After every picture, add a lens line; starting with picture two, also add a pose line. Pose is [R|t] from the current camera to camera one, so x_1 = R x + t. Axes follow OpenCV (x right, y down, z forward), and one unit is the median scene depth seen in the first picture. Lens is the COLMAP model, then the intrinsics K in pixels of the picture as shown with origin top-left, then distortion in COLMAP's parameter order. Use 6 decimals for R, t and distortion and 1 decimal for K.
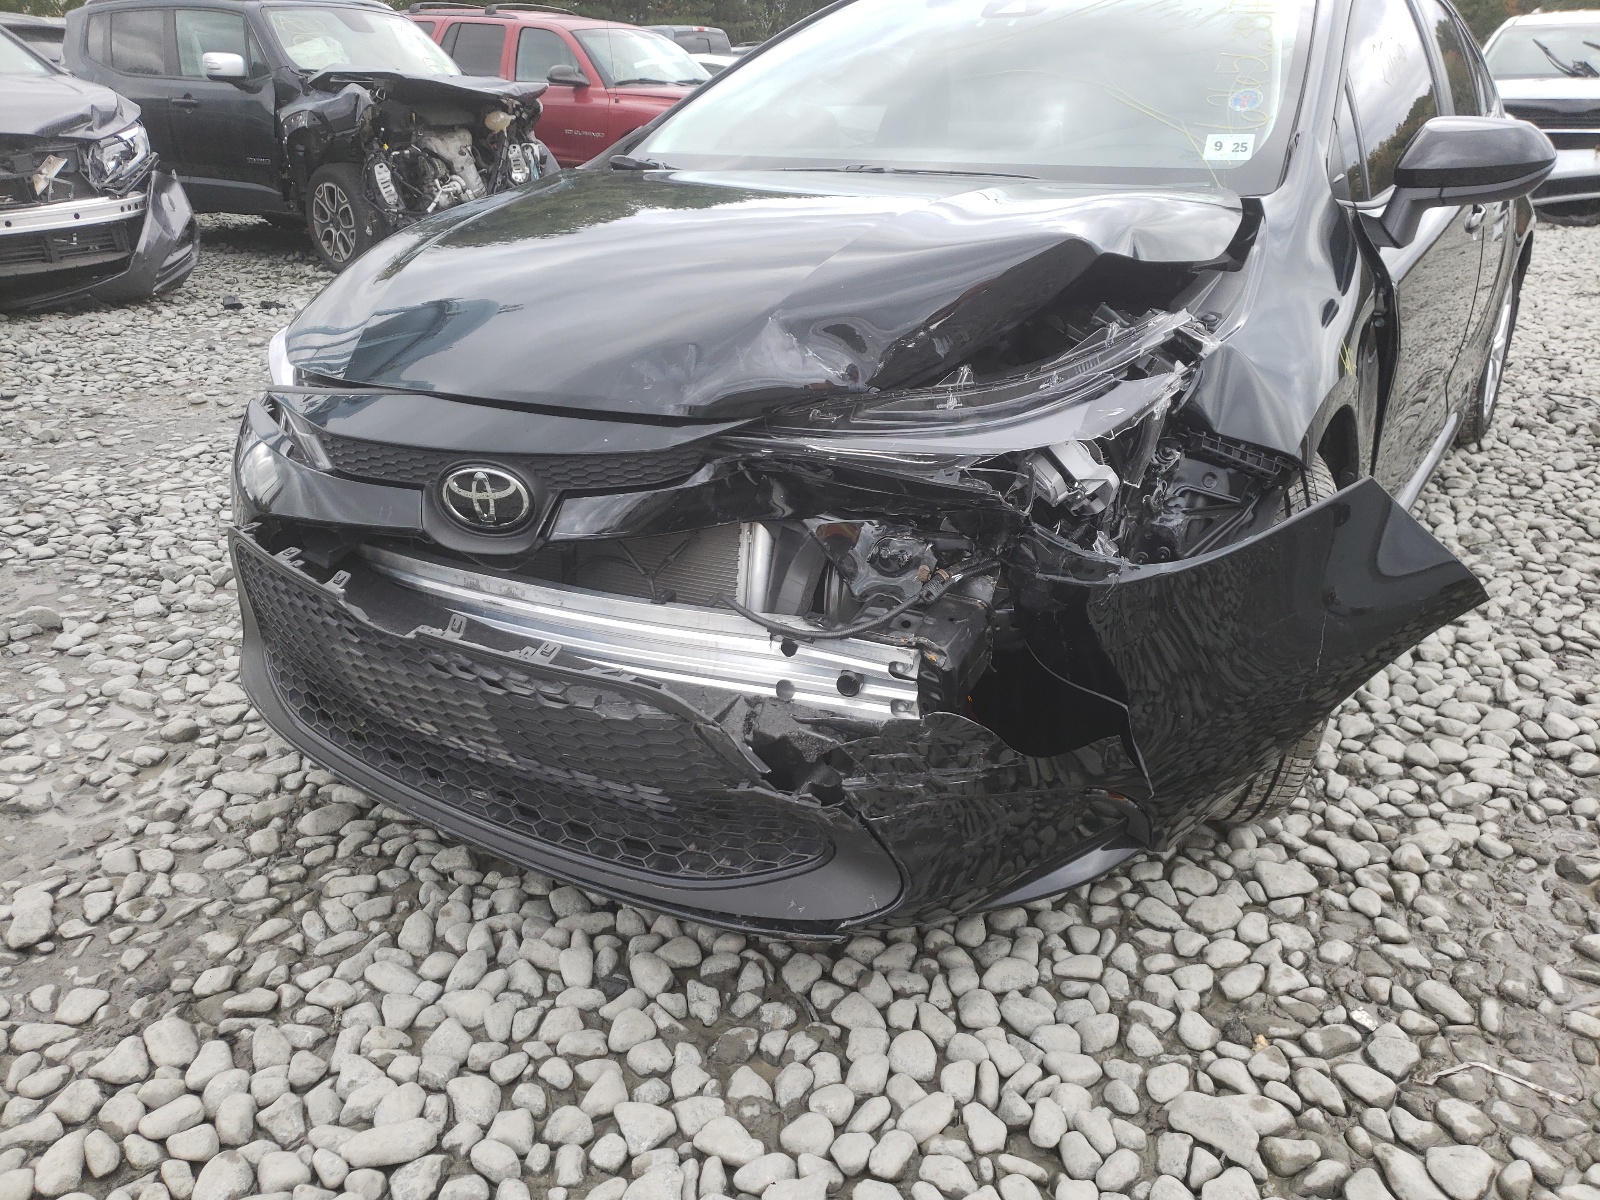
lens RADIAL K [[1144.8, 0, 803.1], [0, 1144.8, 603.3], [0, 0, 1]] dist [0.003841, 0.021989]
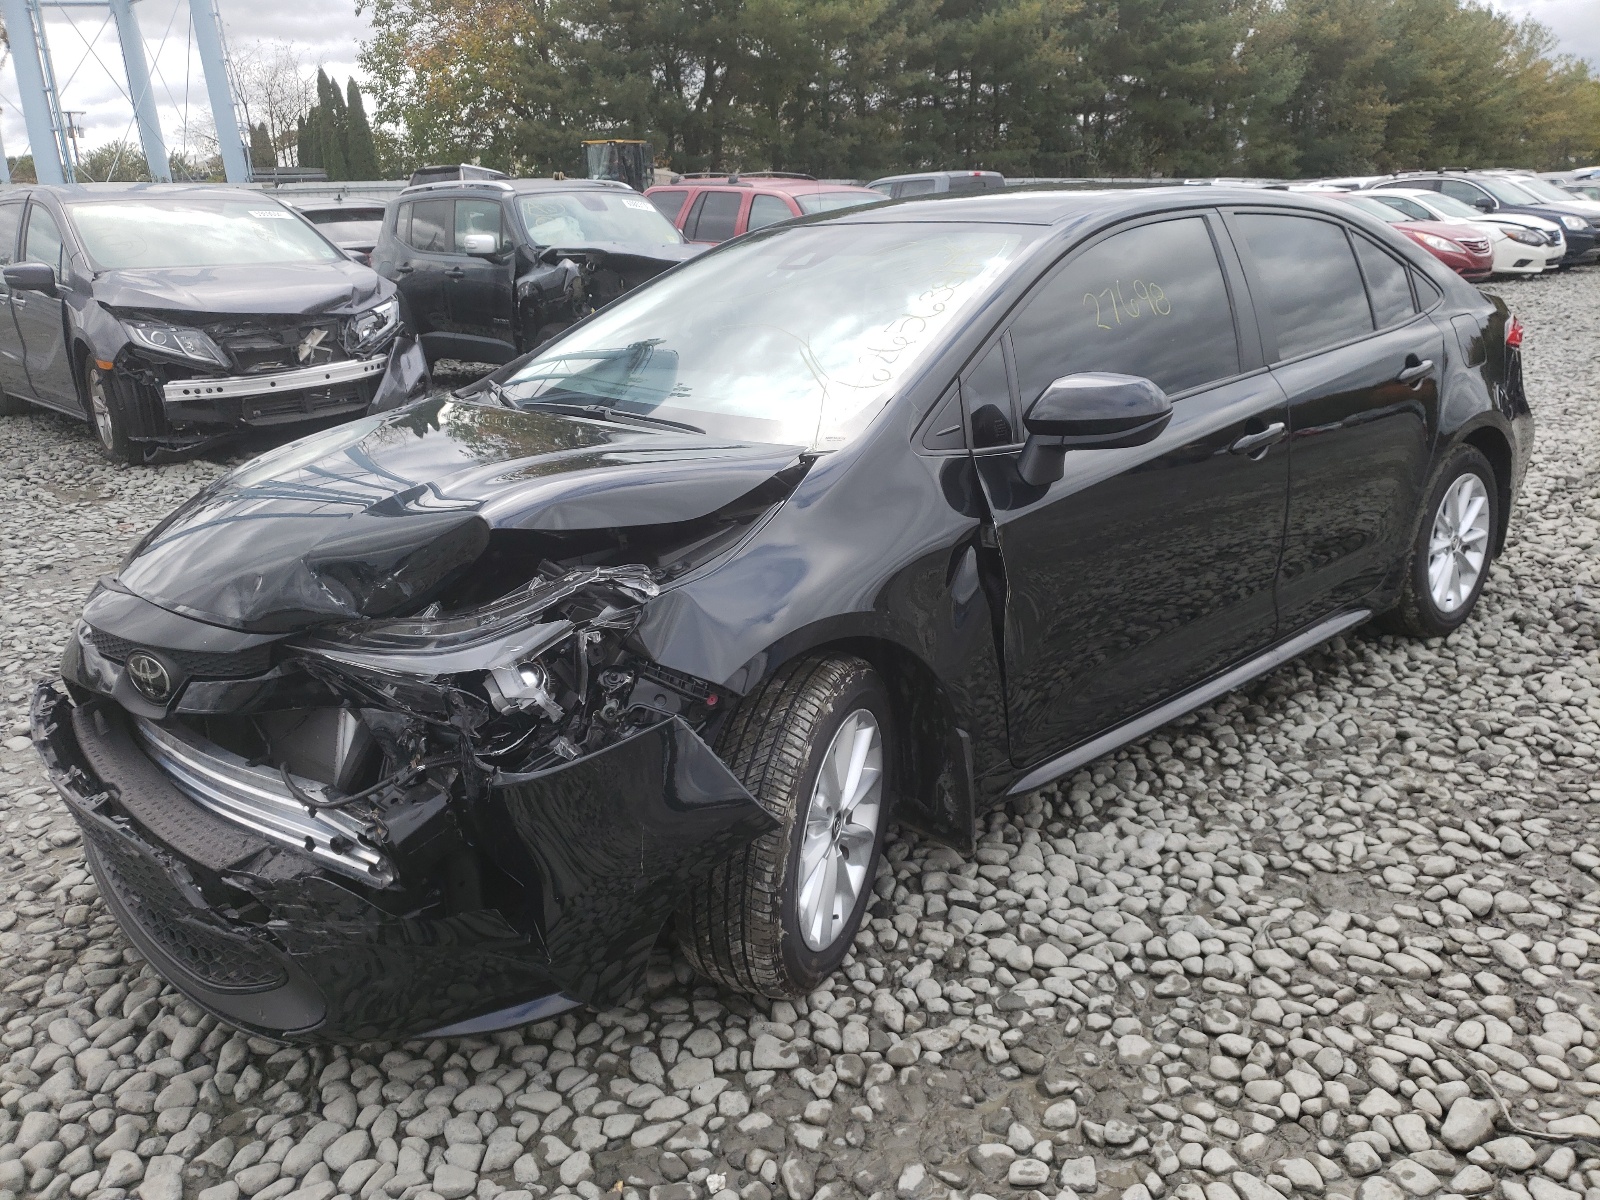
lens RADIAL K [[1144.8, 0, 803.1], [0, 1144.8, 603.3], [0, 0, 1]] dist [0.003841, 0.021989]
pose [[0.968366, 0.049418, -0.244591, 0.170424], [-0.073393, 0.993243, -0.089894, -0.023997], [0.238496, 0.105001, 0.965450, -0.030354]]
